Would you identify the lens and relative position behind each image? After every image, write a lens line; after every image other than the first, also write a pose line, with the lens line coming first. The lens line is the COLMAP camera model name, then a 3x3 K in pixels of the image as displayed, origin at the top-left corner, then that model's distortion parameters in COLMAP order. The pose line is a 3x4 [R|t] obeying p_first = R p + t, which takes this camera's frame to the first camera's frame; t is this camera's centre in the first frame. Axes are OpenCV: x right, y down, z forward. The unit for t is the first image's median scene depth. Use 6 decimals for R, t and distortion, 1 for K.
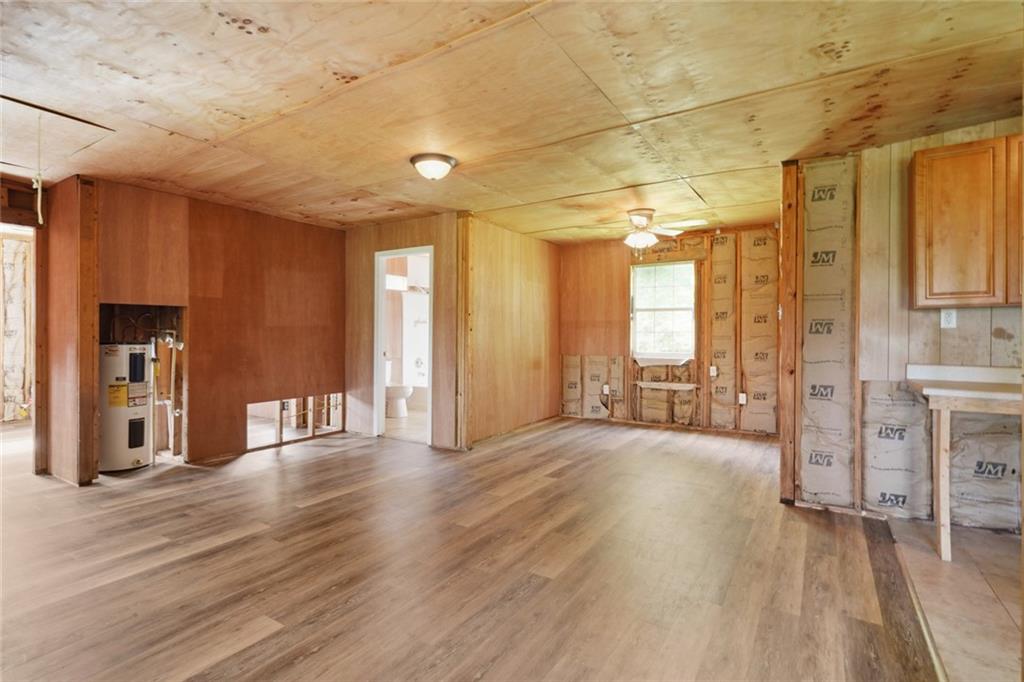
lens RADIAL K [[492.7, 0, 513.4], [0, 492.7, 337.4], [0, 0, 1]] dist [-0.000093, 0.000556]
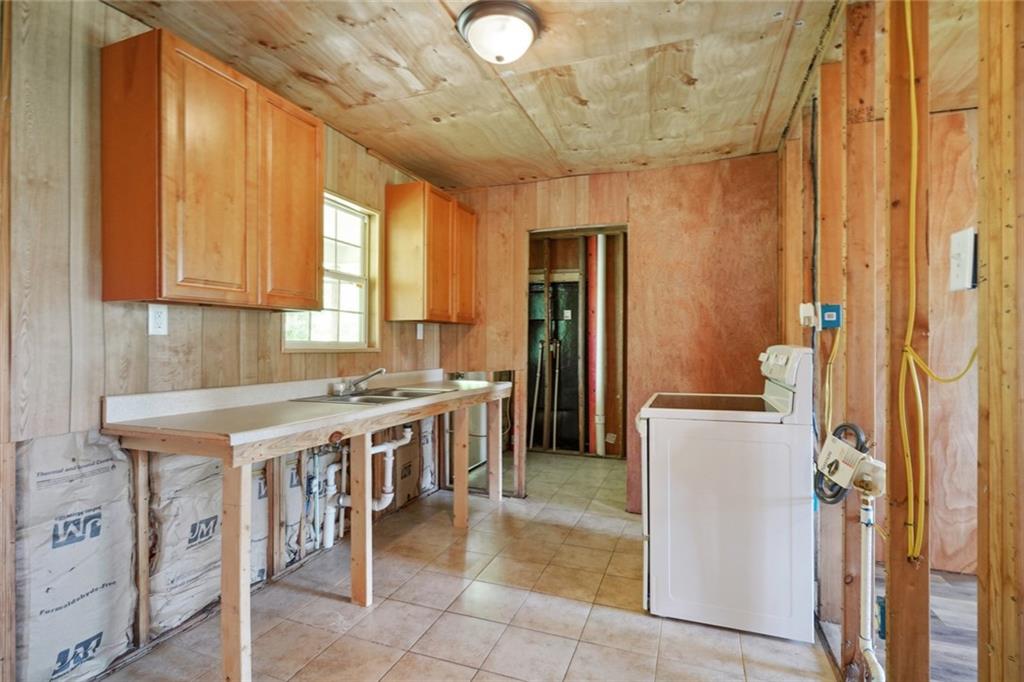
lens RADIAL K [[492.7, 0, 512.1], [0, 492.7, 342.4], [0, 0, 1]] dist [-0.000093, 0.000556]
pose [[-0.198902, 0.004469, 0.980009, 0.094731], [0.006389, 0.999974, -0.003264, -0.002550], [-0.979999, 0.005612, -0.198925, 0.406873]]
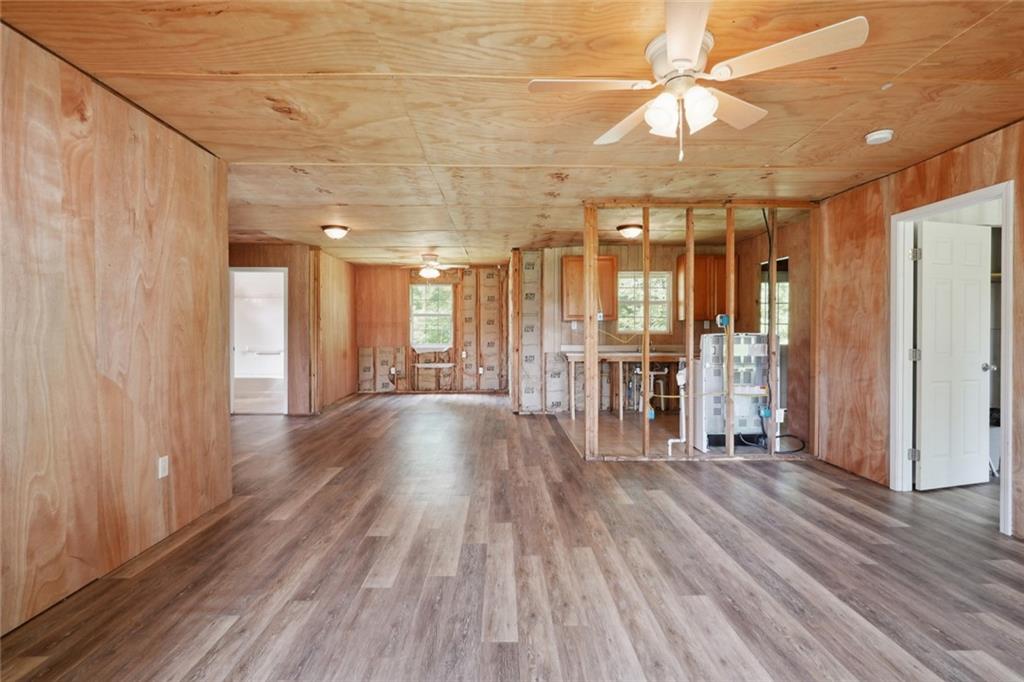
lens RADIAL K [[492.7, 0, 513.6], [0, 492.7, 338.6], [0, 0, 1]] dist [-0.000093, 0.000556]
pose [[0.831274, -0.013653, 0.555695, -0.413394], [0.006871, 0.999874, 0.014288, -0.006050], [-0.555820, -0.008059, 0.831263, -0.493406]]
